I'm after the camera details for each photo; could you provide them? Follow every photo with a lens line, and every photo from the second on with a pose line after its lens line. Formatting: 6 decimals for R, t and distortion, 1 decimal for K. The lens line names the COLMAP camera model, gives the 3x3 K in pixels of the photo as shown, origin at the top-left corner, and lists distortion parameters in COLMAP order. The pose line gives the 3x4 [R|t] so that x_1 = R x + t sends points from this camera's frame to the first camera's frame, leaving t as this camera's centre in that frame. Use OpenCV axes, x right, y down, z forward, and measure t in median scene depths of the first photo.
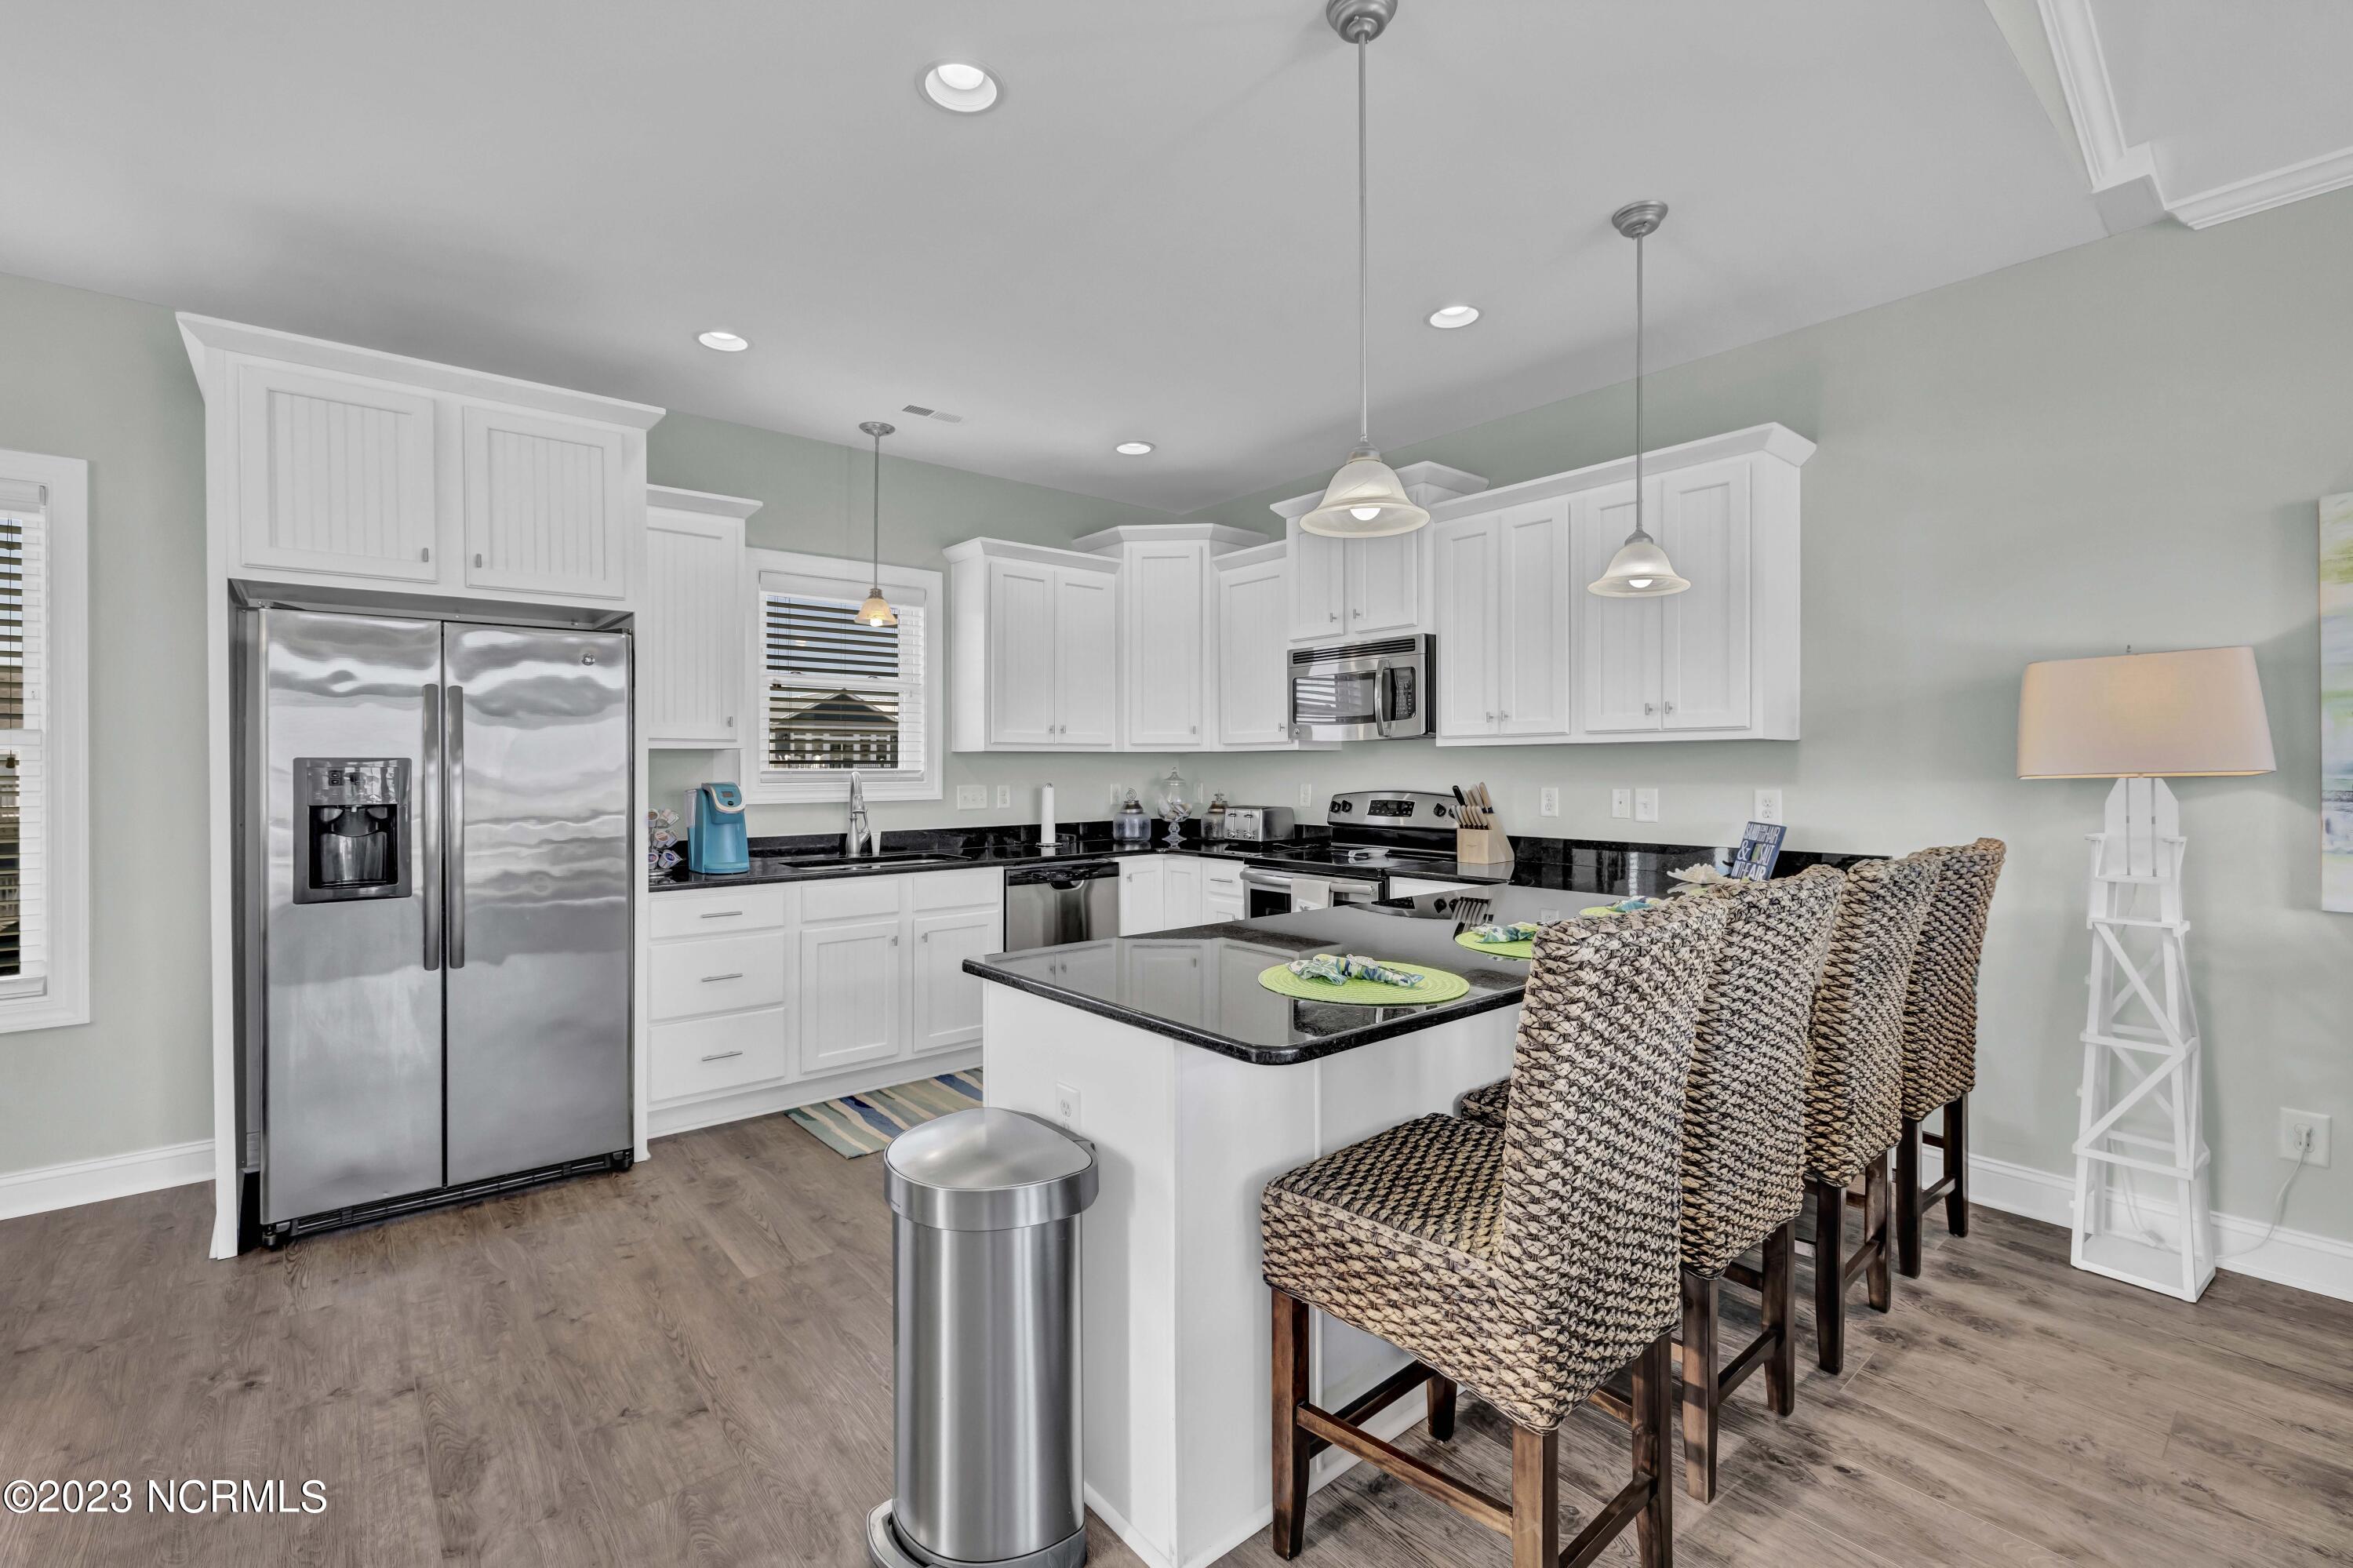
lens RADIAL K [[1013.5, 0, 1162.5], [0, 1013.5, 772.3], [0, 0, 1]] dist [0.001369, -0.000126]
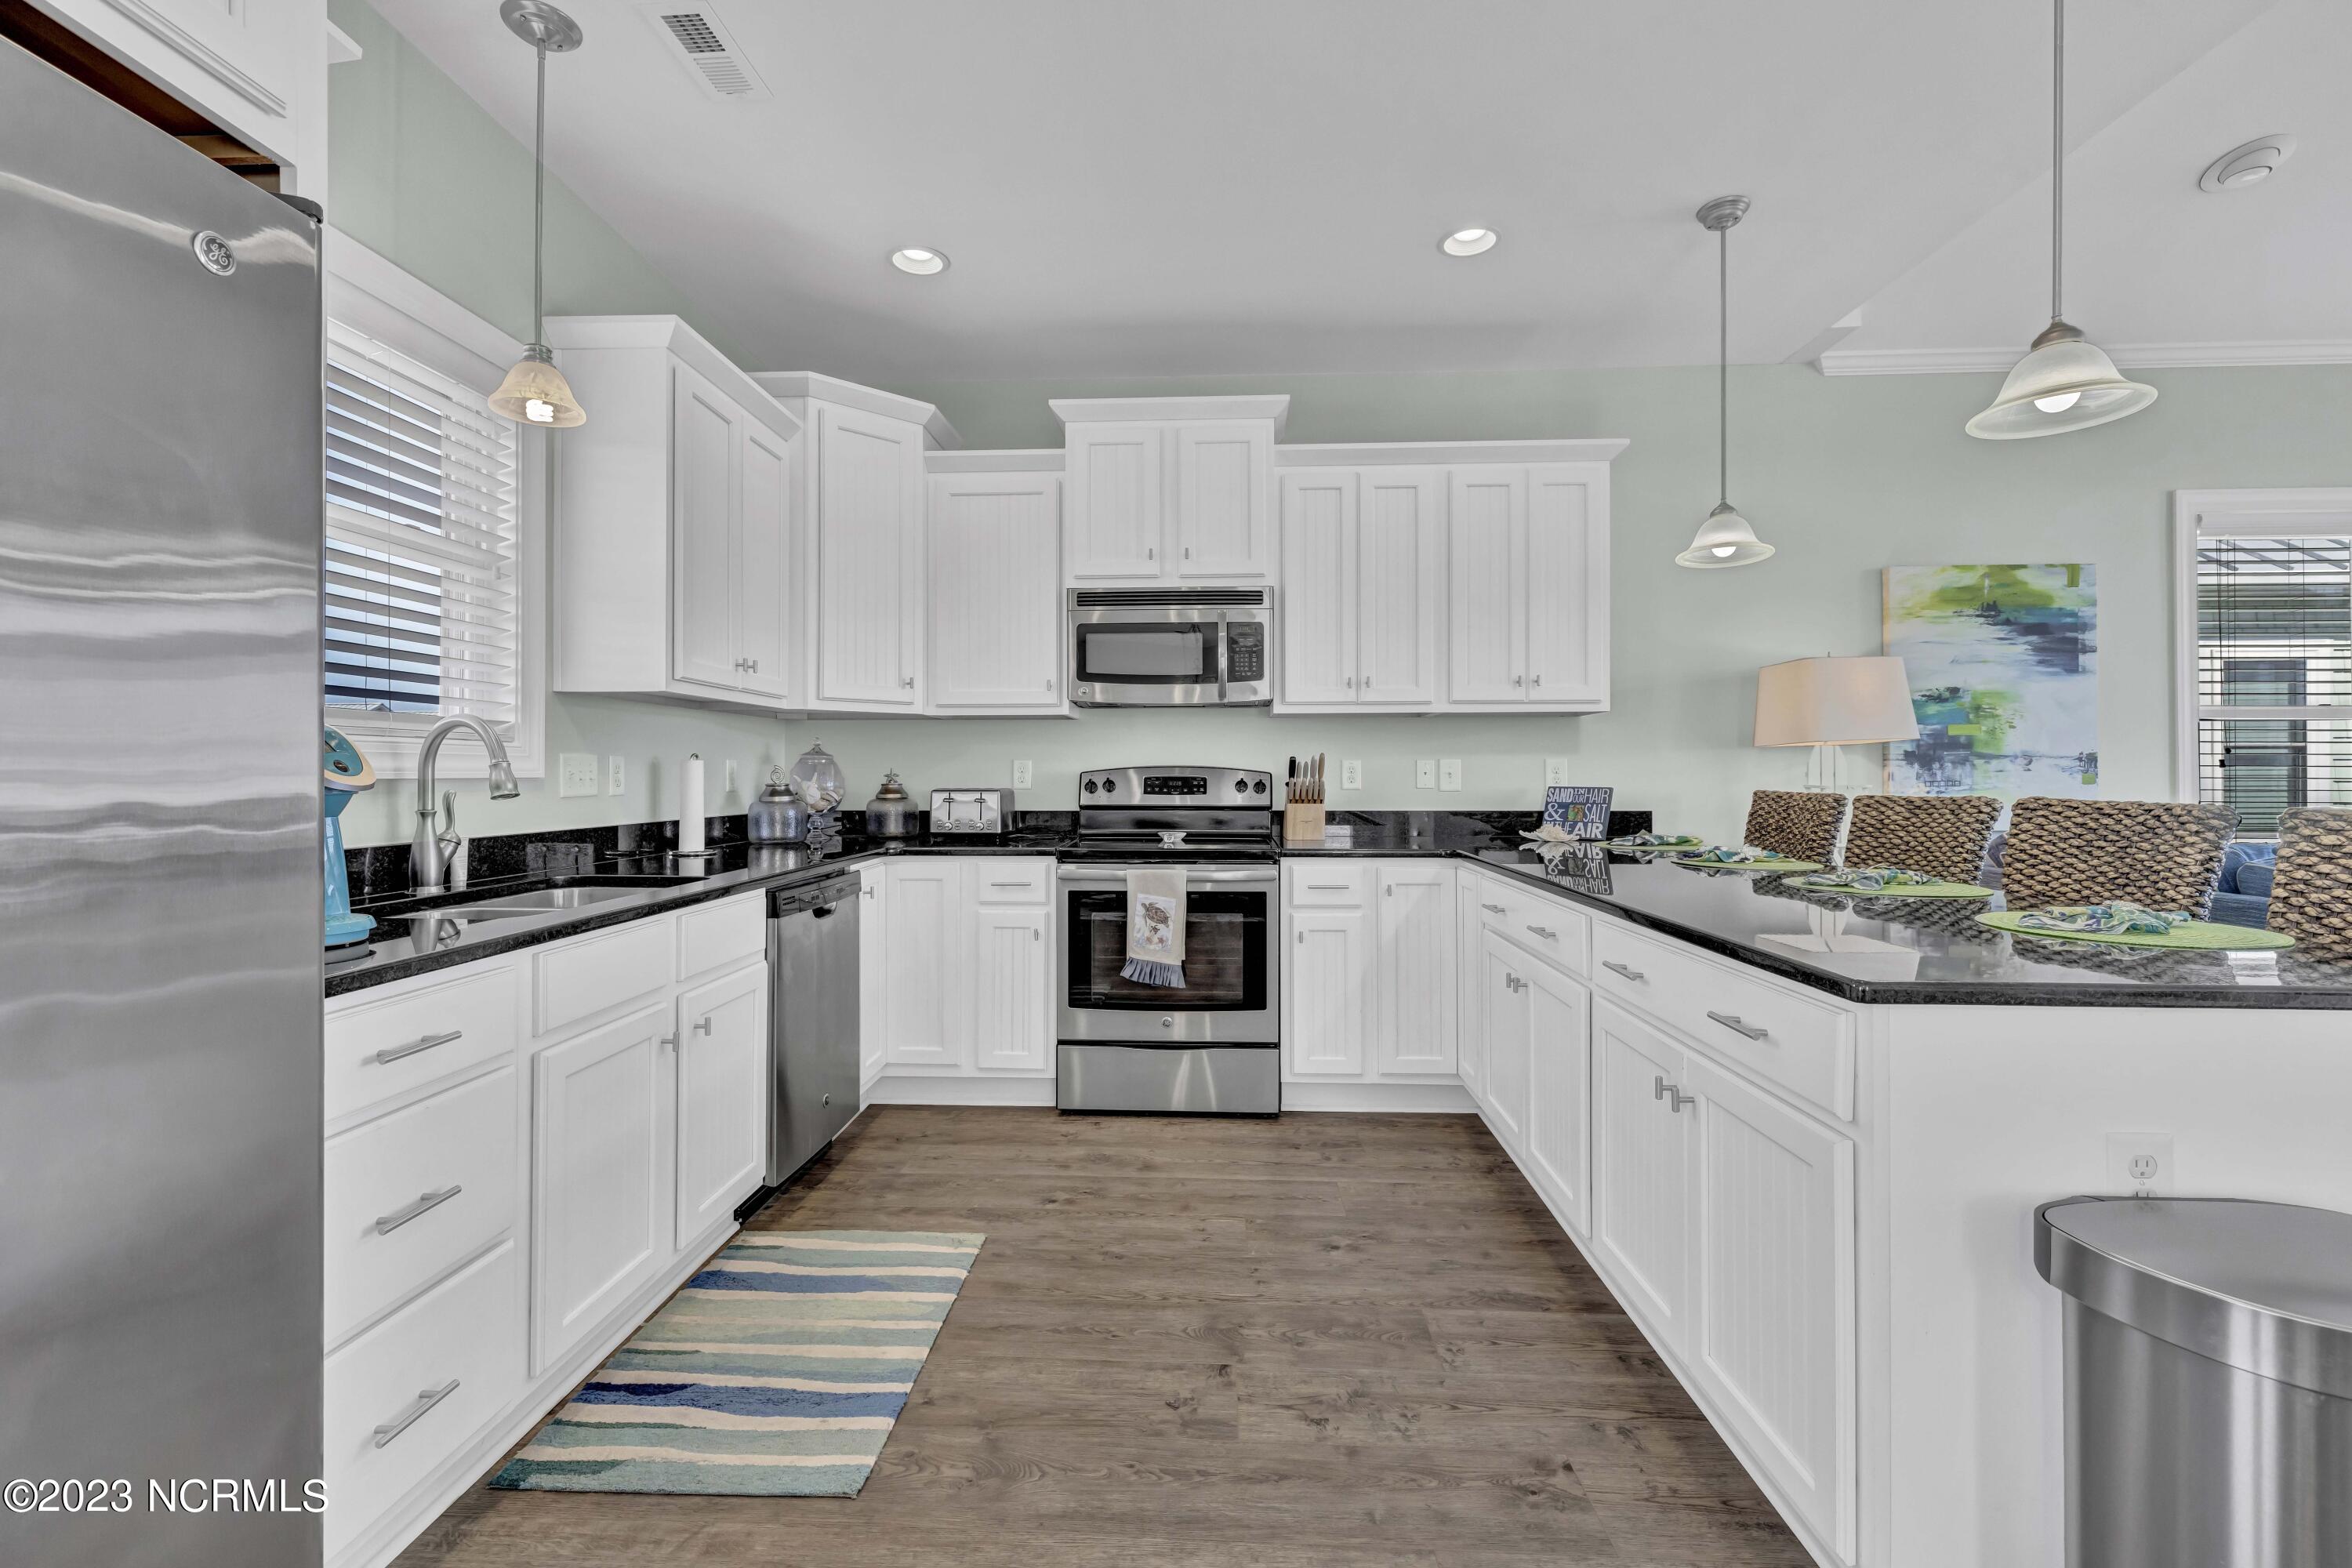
lens RADIAL K [[1013.0, 0, 1162.0], [0, 1013.0, 777.6], [0, 0, 1]] dist [0.001369, -0.000126]
pose [[0.677656, 0.000387, 0.735379, -0.472001], [0.001852, 0.999996, -0.002233, 0.034242], [-0.735377, 0.002876, 0.677652, 0.469808]]
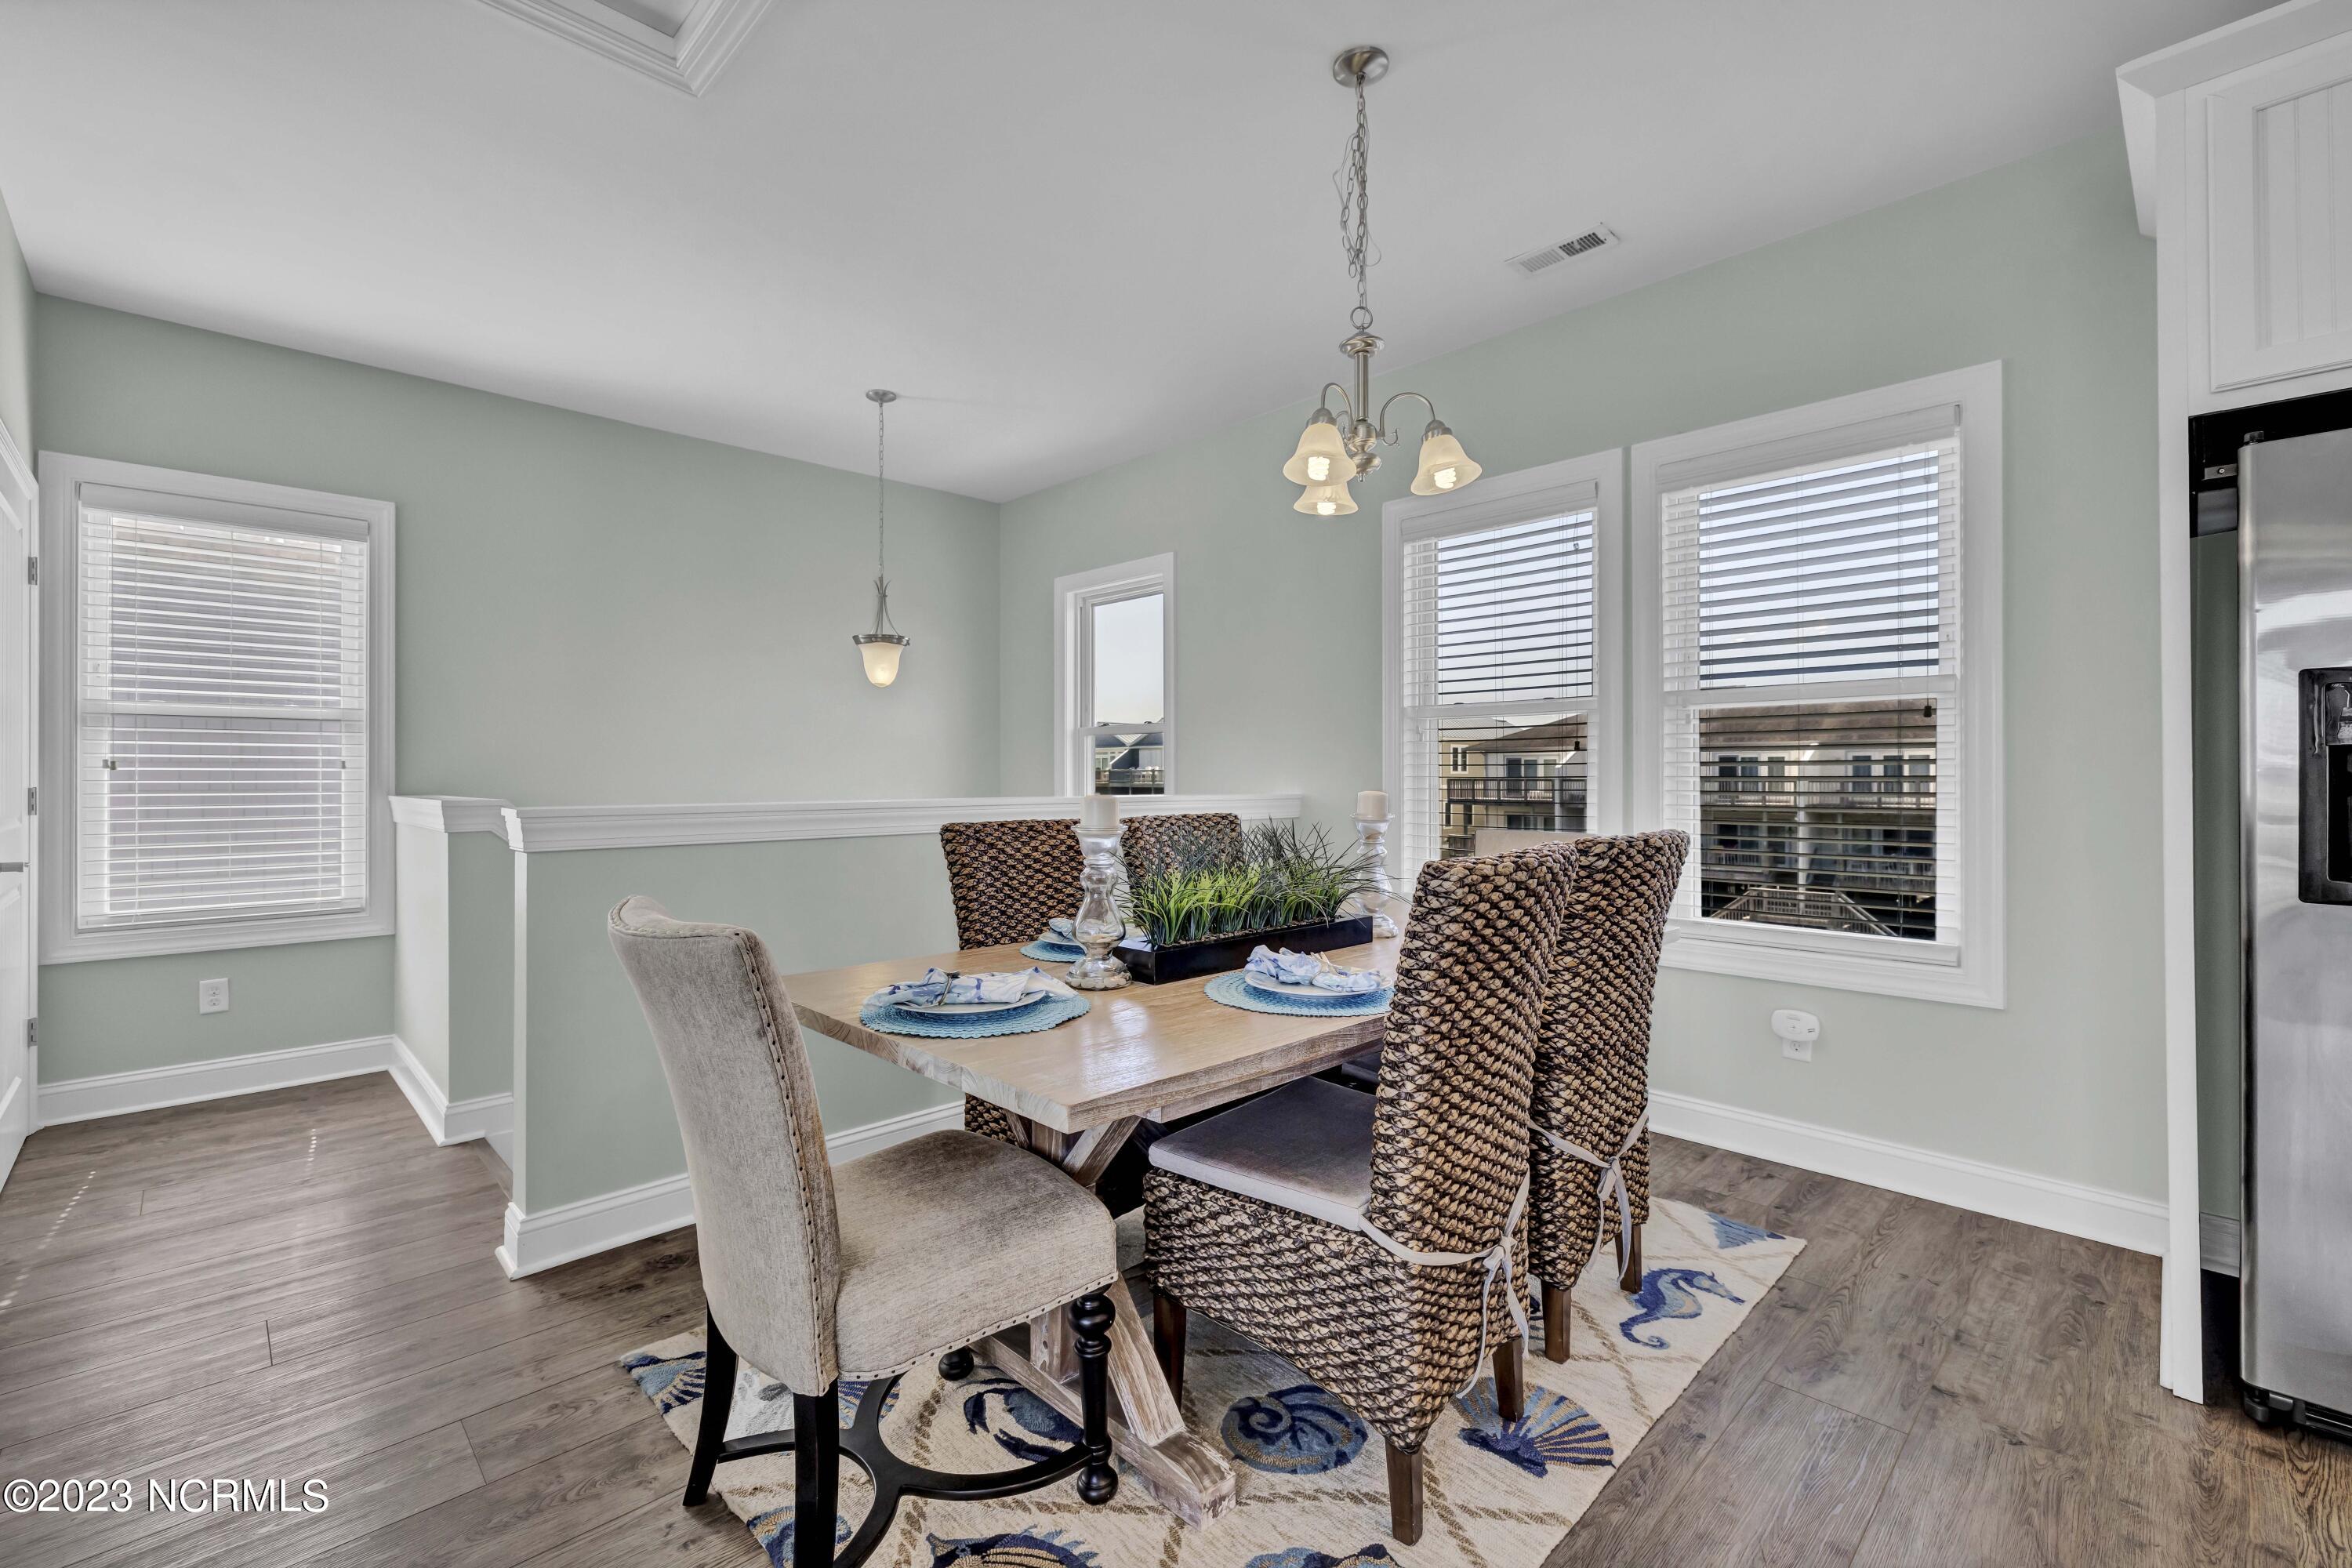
lens RADIAL K [[1013.0, 0, 1162.2], [0, 1013.0, 776.6], [0, 0, 1]] dist [0.001369, -0.000126]
pose [[0.076927, 0.003093, -0.997032, -0.222513], [0.002177, 0.999992, 0.003271, 0.038657], [0.997034, -0.002422, 0.076920, 0.194230]]
